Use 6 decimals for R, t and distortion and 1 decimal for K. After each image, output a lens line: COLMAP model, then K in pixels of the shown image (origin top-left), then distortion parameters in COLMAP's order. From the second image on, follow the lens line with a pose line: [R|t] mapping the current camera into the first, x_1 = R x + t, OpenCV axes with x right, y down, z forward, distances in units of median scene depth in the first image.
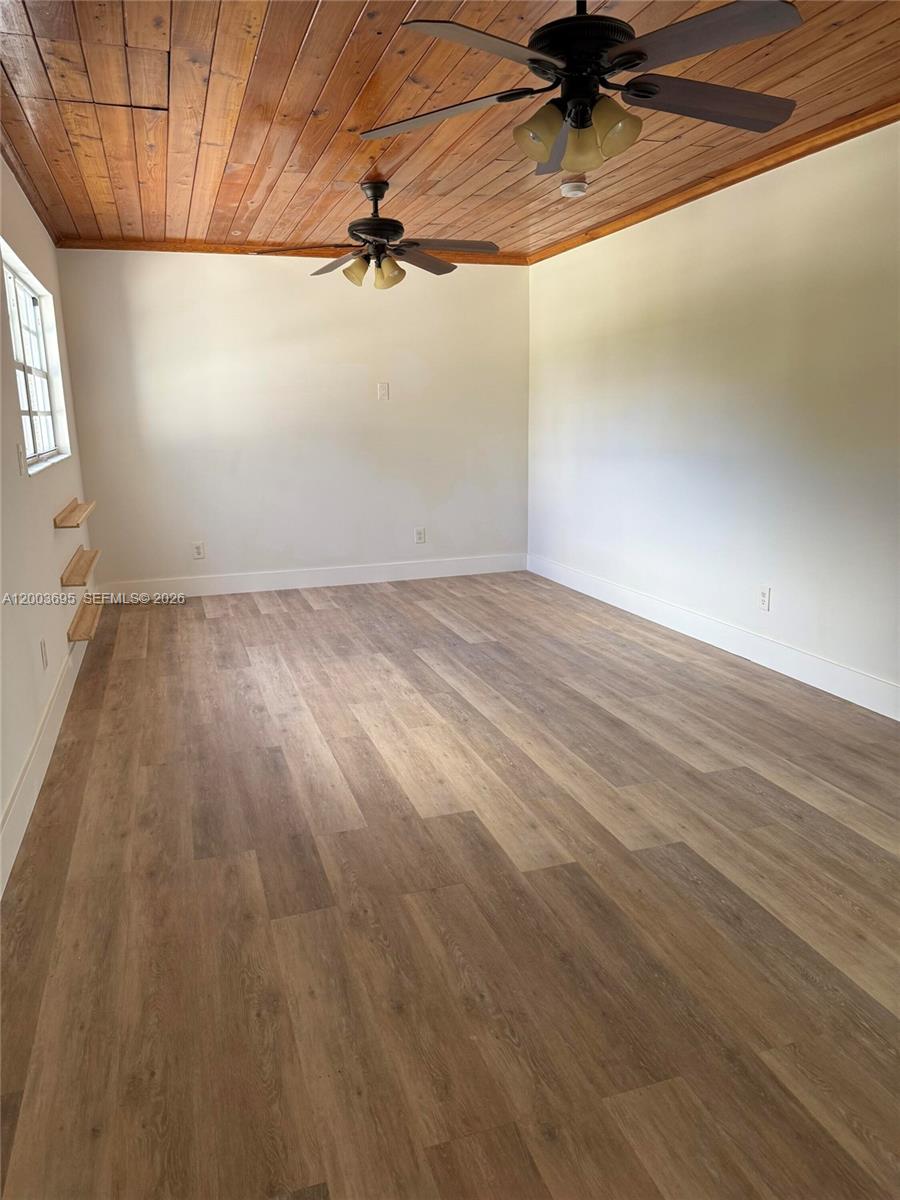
lens RADIAL K [[835.2, 0, 450.0], [0, 835.2, 600.0], [0, 0, 1]] dist [0.102731, -0.159800]
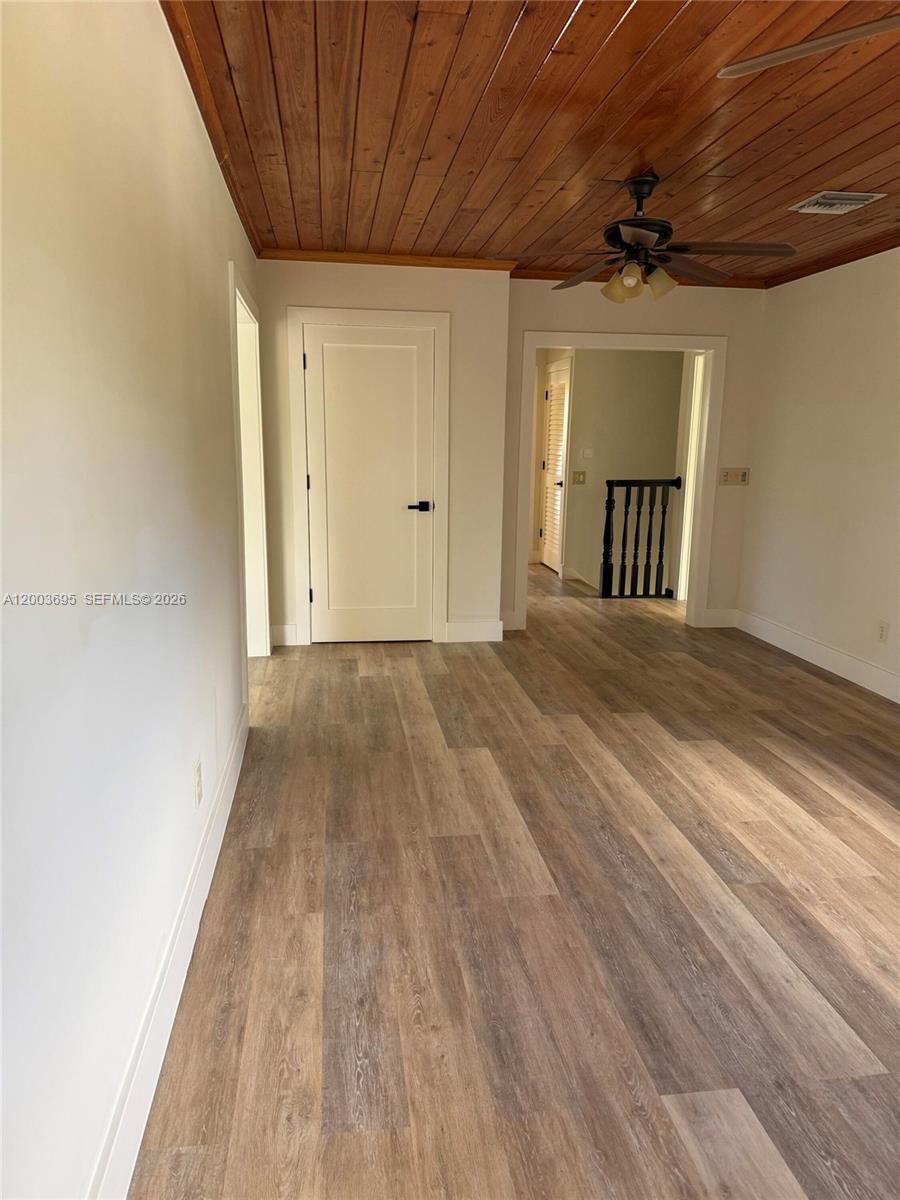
lens RADIAL K [[835.2, 0, 450.0], [0, 835.2, 600.0], [0, 0, 1]] dist [0.102731, -0.159800]
pose [[-0.983164, -0.027708, 0.180613, 0.123041], [0.046616, 0.917696, 0.394539, -0.422280], [-0.176679, 0.396316, -0.900954, 1.792829]]
